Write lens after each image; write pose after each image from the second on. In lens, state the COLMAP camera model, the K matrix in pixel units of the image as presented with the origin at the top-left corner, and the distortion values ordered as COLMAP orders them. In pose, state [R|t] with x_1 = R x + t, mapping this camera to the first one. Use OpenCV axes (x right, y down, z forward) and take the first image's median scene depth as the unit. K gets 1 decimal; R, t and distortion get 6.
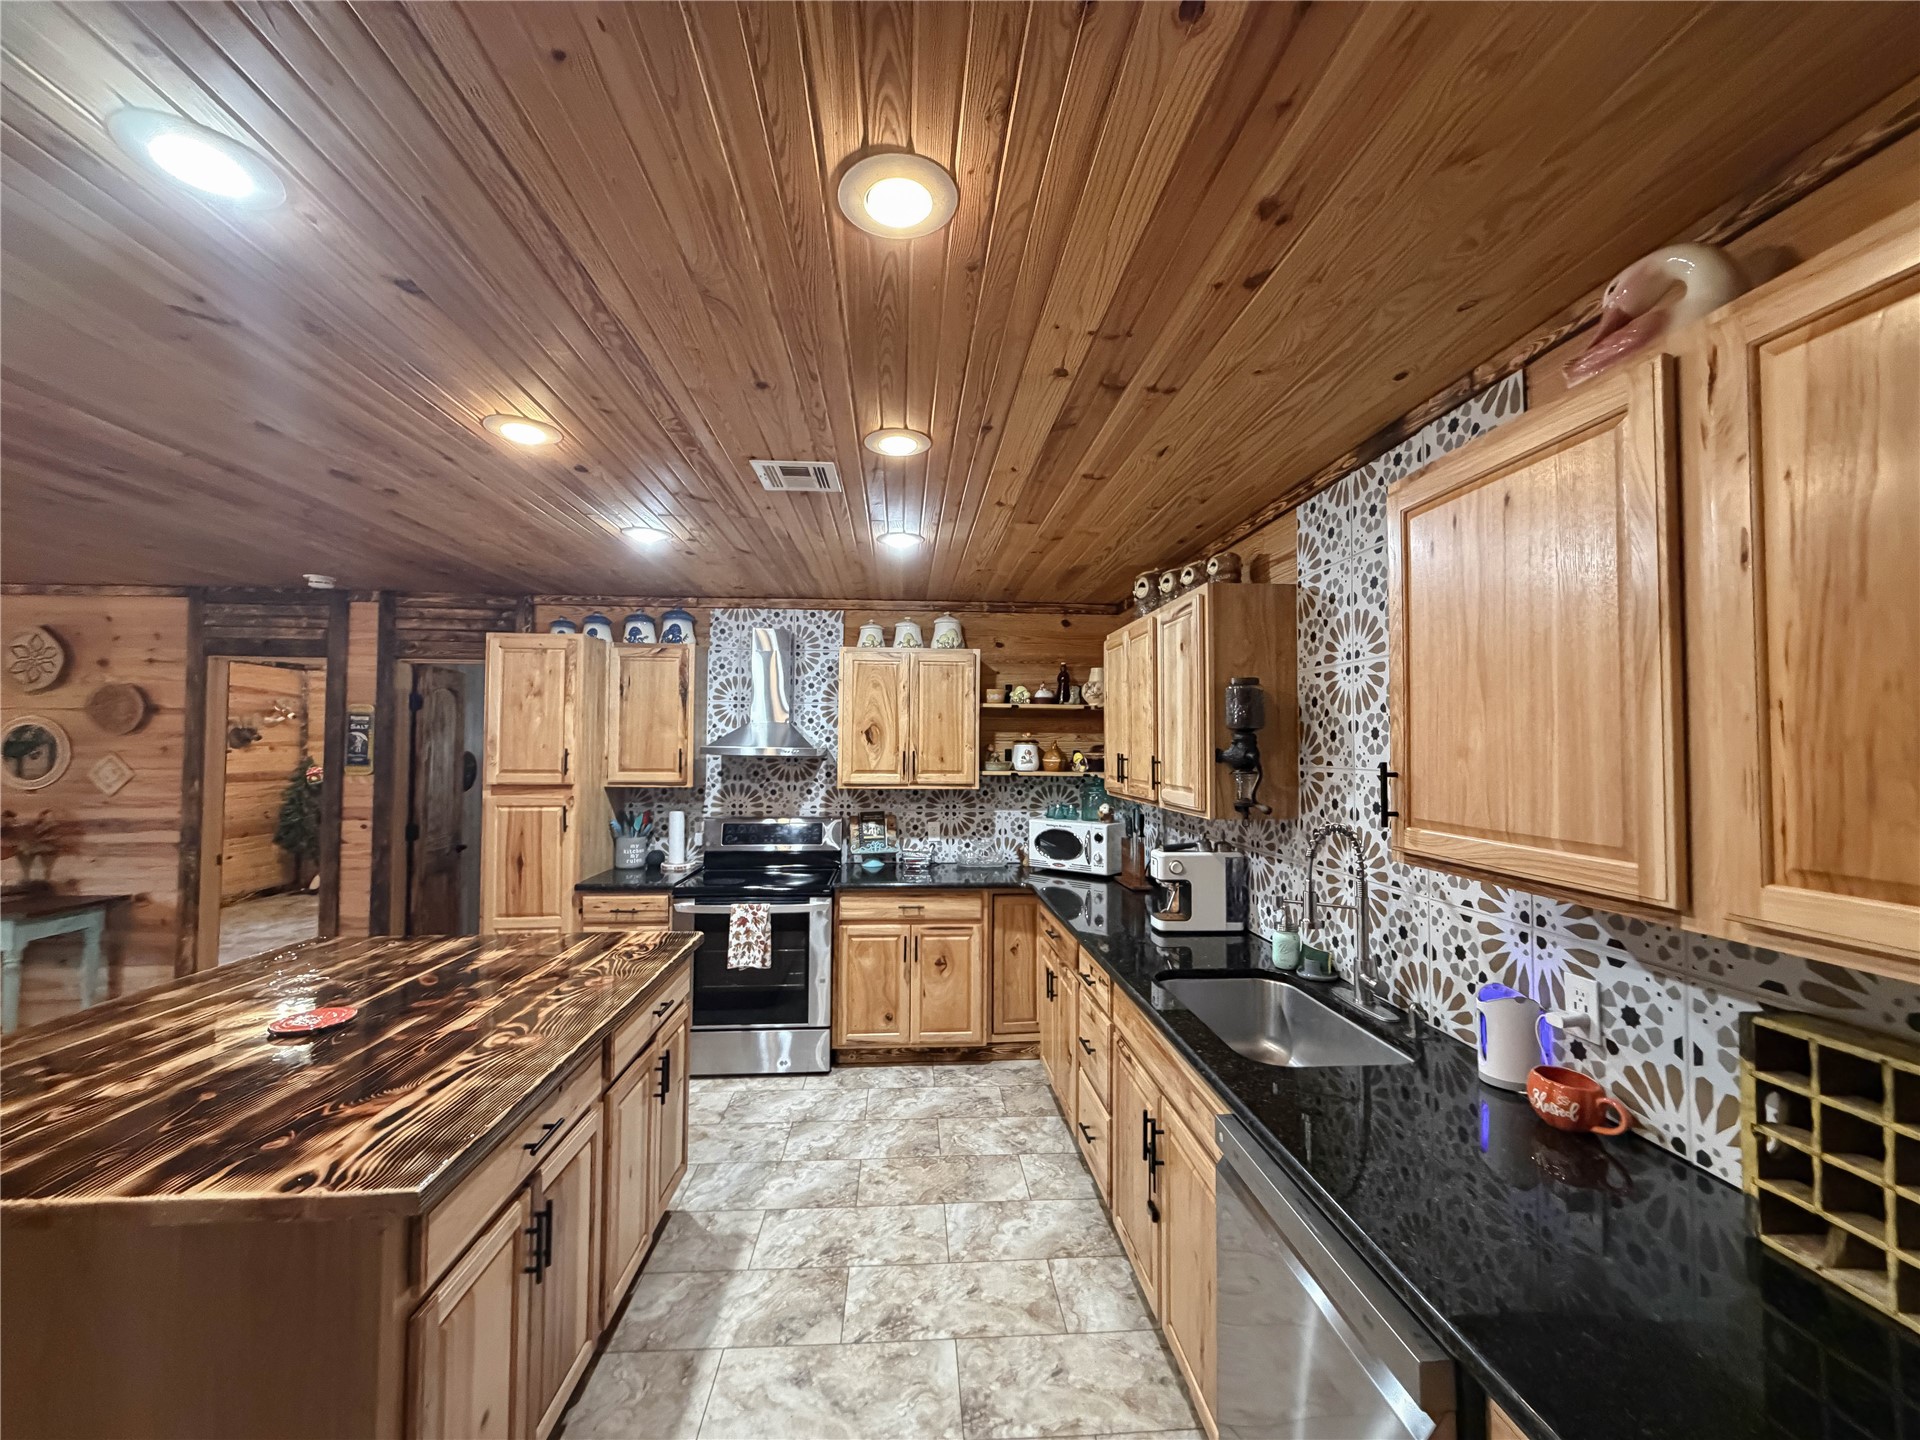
lens RADIAL K [[764.4, 0, 954.4], [0, 764.4, 722.6], [0, 0, 1]] dist [0.000264, 0.000101]
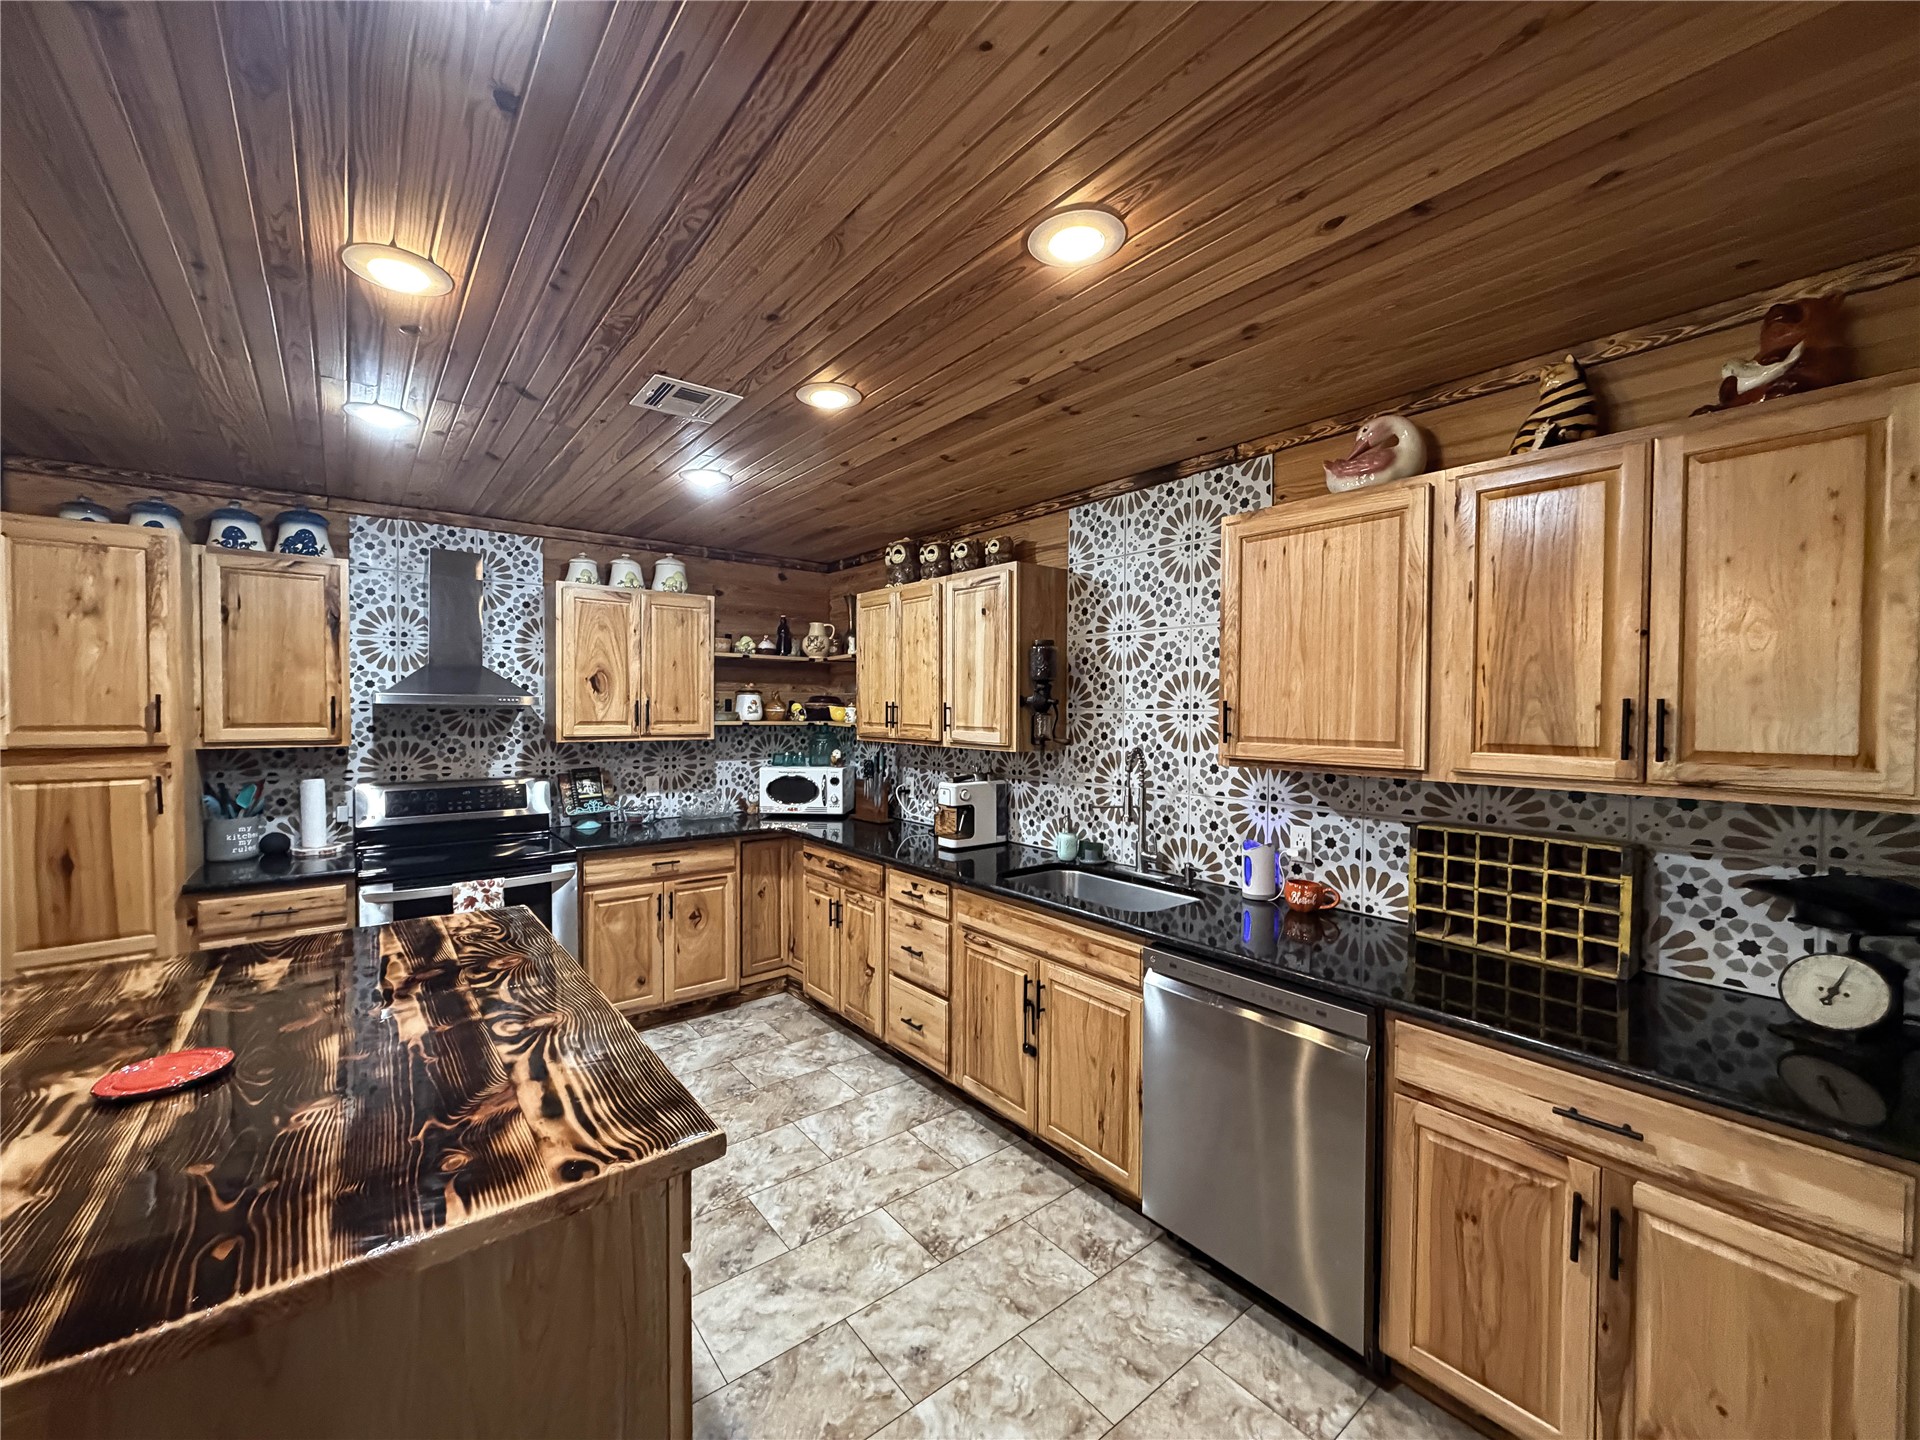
lens RADIAL K [[764.4, 0, 954.3], [0, 764.4, 722.4], [0, 0, 1]] dist [0.000264, 0.000101]
pose [[0.823433, -0.013718, 0.567247, -0.305280], [-0.018160, 0.998558, 0.050511, 0.011053], [-0.567123, -0.051894, 0.821997, 0.018121]]
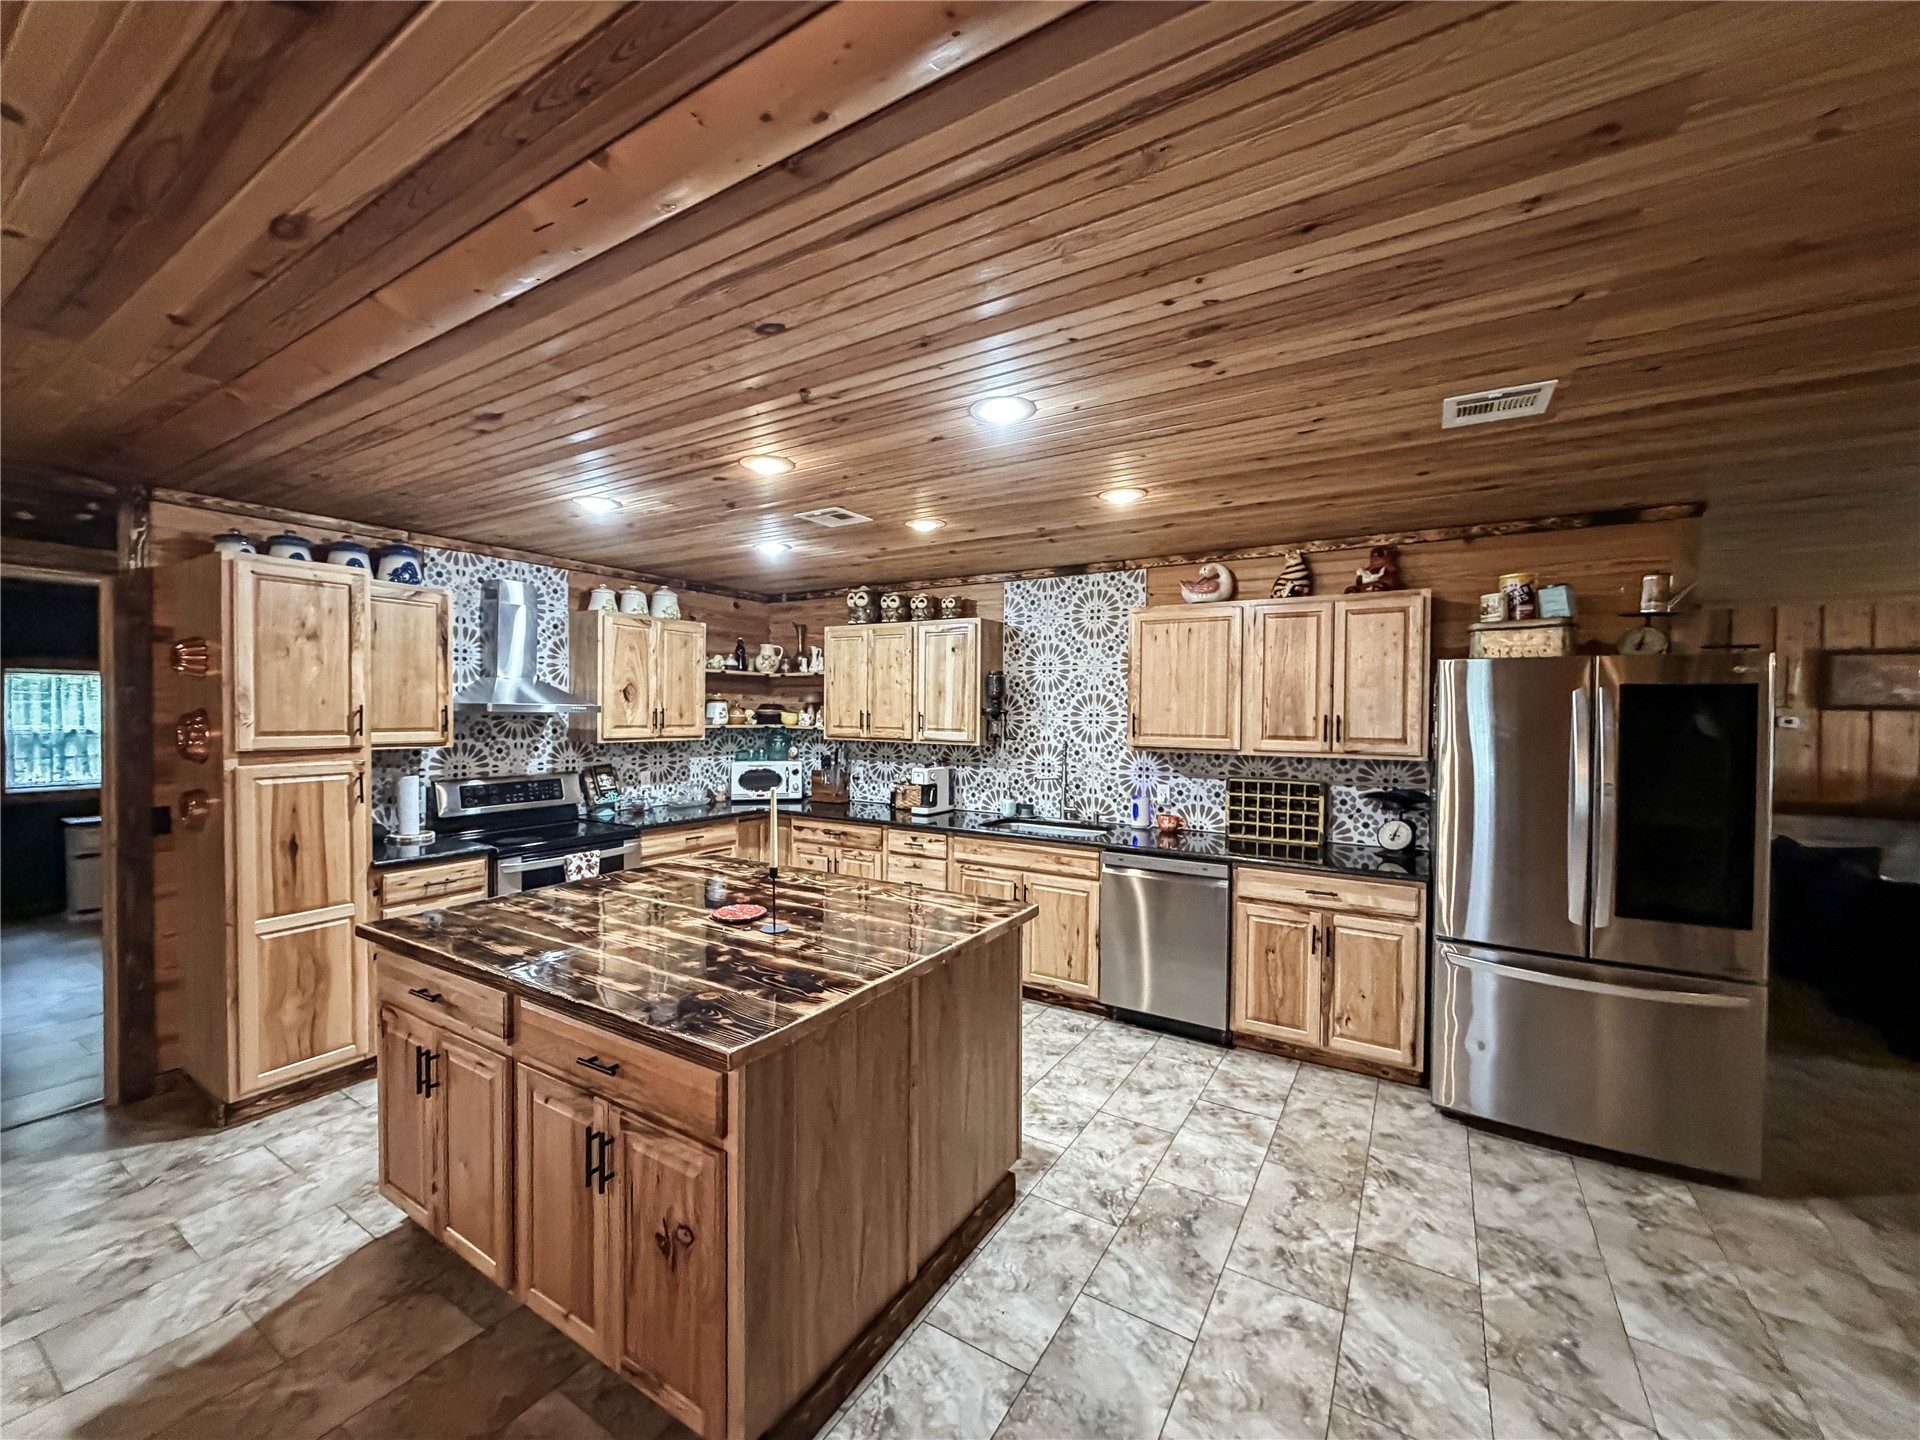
lens RADIAL K [[764.4, 0, 954.1], [0, 764.4, 722.6], [0, 0, 1]] dist [0.000264, 0.000101]
pose [[0.583116, -0.013909, 0.812270, -0.809140], [-0.032063, 0.998680, 0.040118, -0.001429], [-0.811756, -0.049437, 0.581900, -0.024287]]
